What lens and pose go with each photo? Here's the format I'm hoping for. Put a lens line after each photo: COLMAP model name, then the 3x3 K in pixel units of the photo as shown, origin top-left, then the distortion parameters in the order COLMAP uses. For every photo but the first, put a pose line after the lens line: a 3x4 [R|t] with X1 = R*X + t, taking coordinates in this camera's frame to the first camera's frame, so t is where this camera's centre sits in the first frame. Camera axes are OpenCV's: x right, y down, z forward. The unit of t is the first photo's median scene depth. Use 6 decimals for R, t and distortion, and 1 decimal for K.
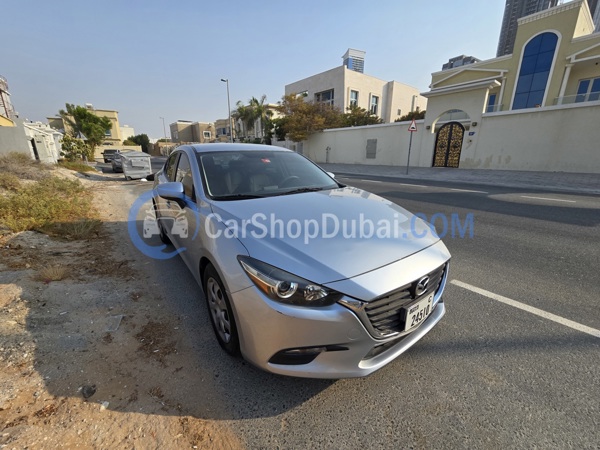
lens RADIAL K [[238.9, 0, 300.0], [0, 238.9, 225.0], [0, 0, 1]] dist [-0.000821, 0.000224]
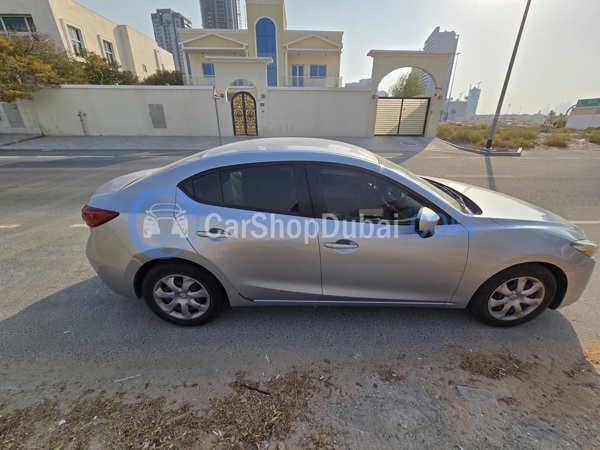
lens RADIAL K [[246.2, 0, 300.0], [0, 246.2, 225.0], [0, 0, 1]] dist [-0.002406, -0.000816]
pose [[0.606847, -0.316237, 0.729199, -0.134759], [0.225293, 0.948252, 0.223744, -0.038512], [-0.762221, 0.028505, 0.646689, 0.078135]]
